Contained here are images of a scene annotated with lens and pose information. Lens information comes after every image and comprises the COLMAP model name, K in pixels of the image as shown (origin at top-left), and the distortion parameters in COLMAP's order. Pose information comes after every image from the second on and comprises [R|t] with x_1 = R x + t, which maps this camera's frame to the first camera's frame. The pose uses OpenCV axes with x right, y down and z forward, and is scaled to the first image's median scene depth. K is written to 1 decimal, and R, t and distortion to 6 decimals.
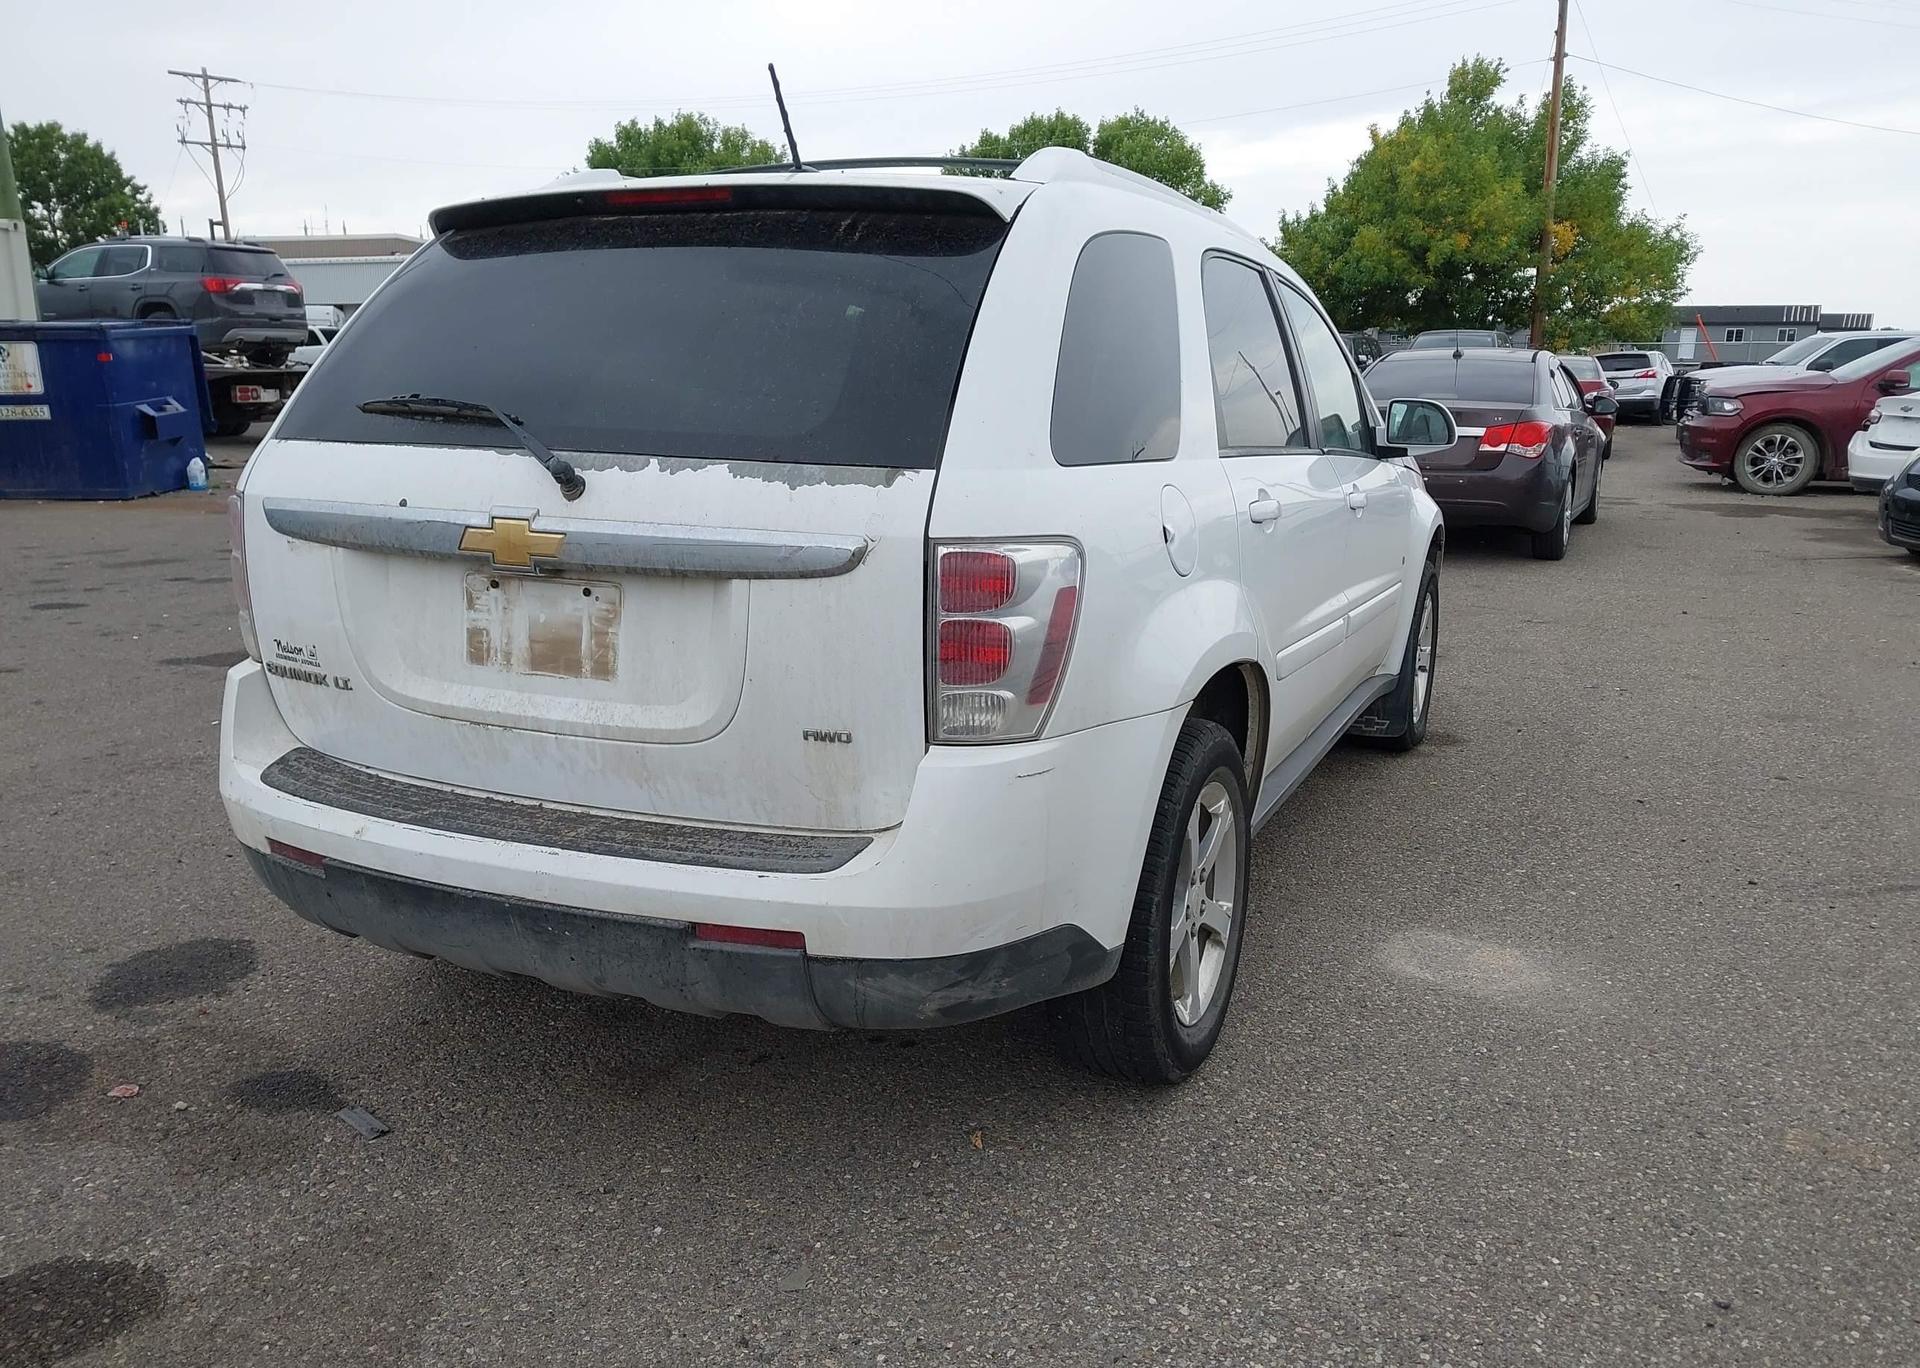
lens RADIAL K [[1533.9, 0, 974.1], [0, 1533.9, 686.7], [0, 0, 1]] dist [0.046119, -0.053744]
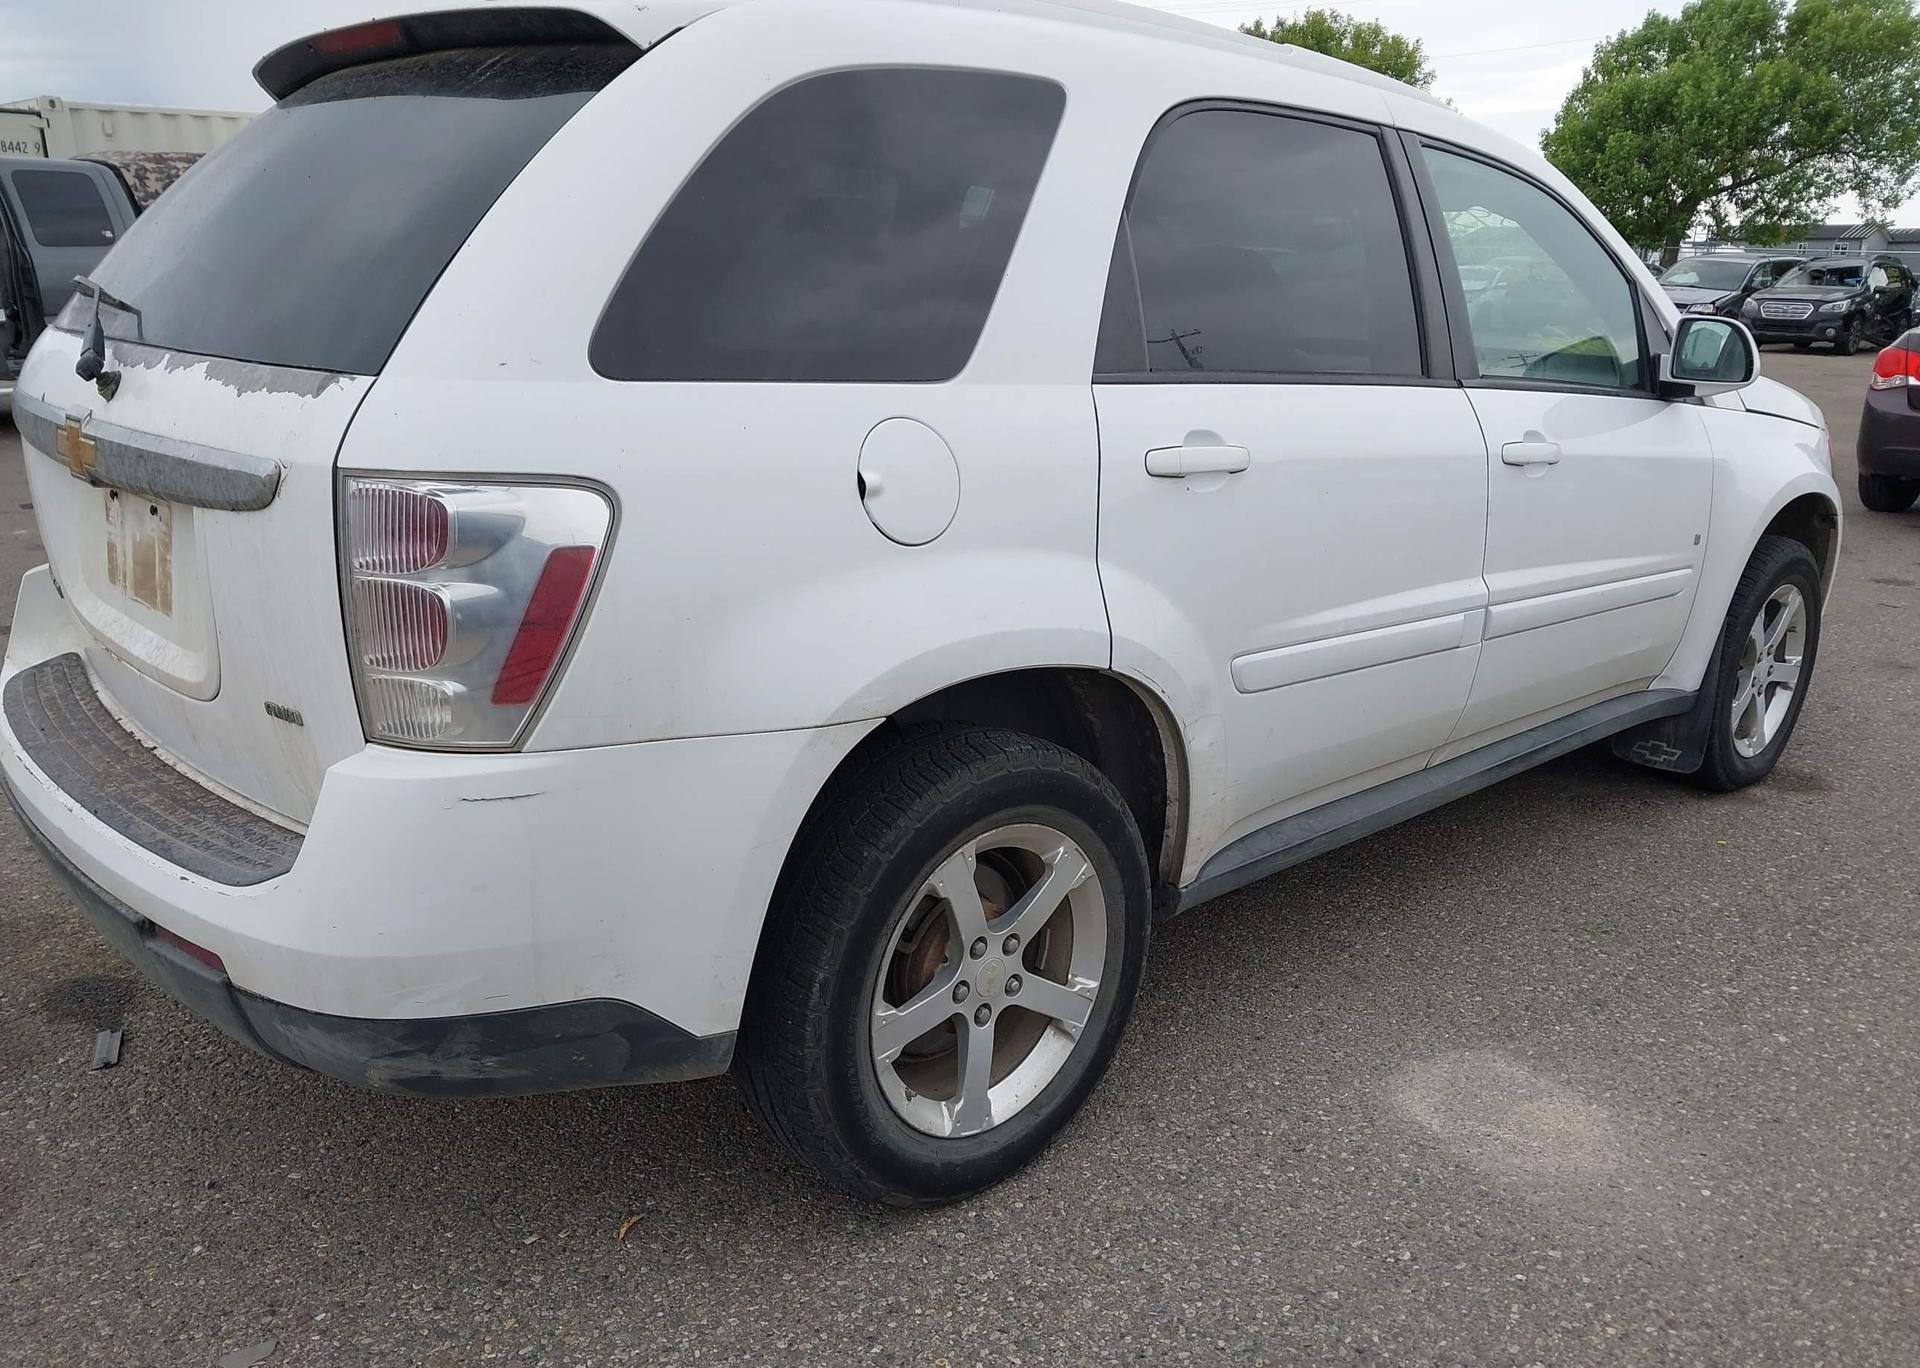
lens RADIAL K [[1533.9, 0, 981.5], [0, 1533.9, 699.1], [0, 0, 1]] dist [0.046119, -0.053744]
pose [[0.922085, 0.113409, -0.369998, 0.468036], [-0.091077, 0.992836, 0.077340, -0.061599], [0.376118, -0.037616, 0.925808, 0.357009]]
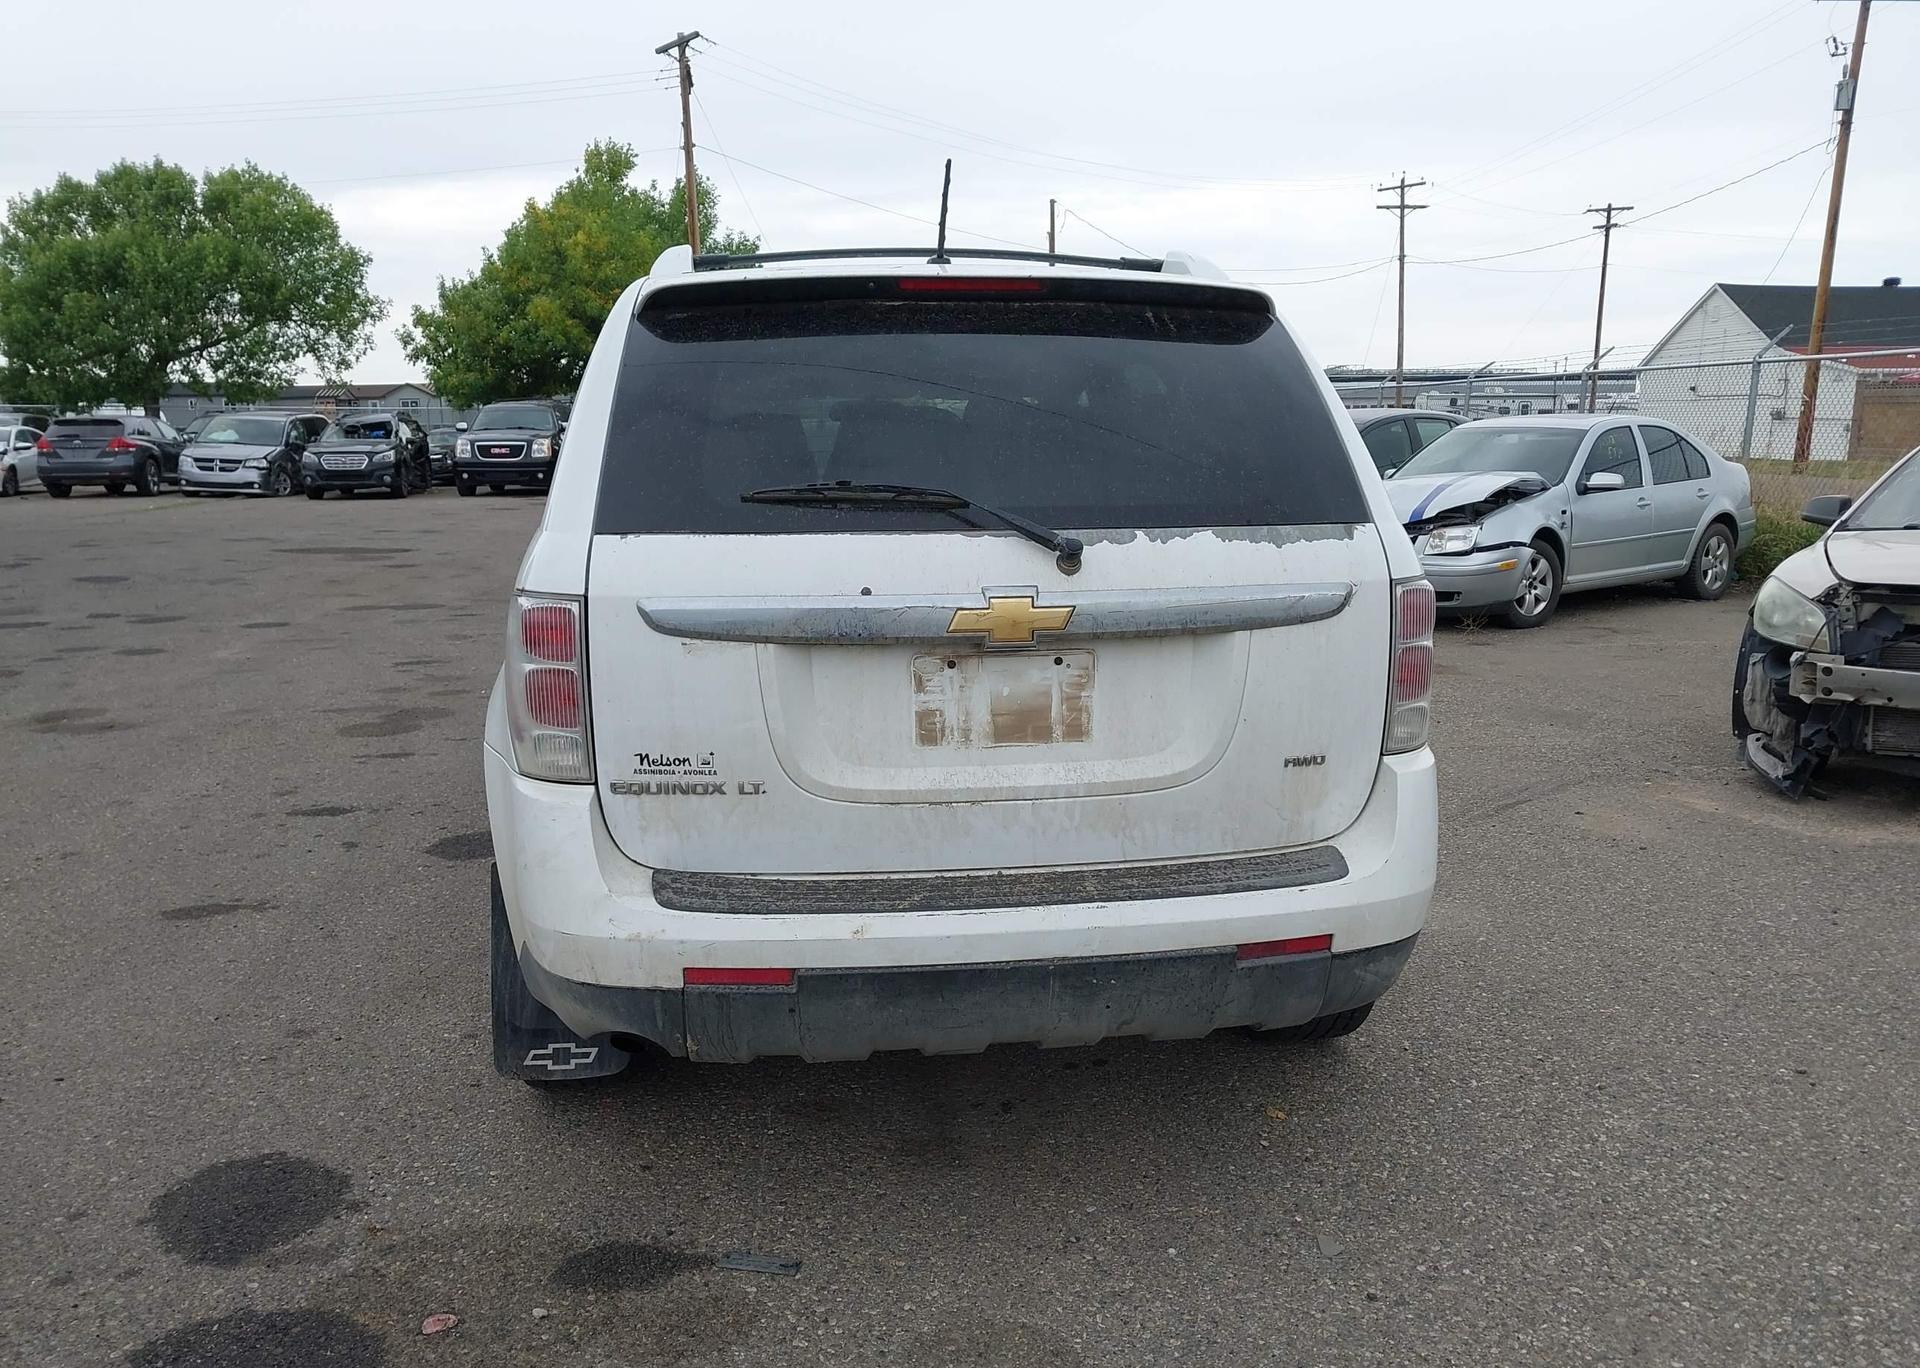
lens RADIAL K [[1533.9, 0, 970.5], [0, 1533.9, 680.6], [0, 0, 1]] dist [0.046119, -0.053744]
pose [[0.846982, -0.104695, 0.521210, -0.804425], [0.128164, 0.991711, -0.009067, -0.043466], [-0.515940, 0.074480, 0.853380, 0.129516]]
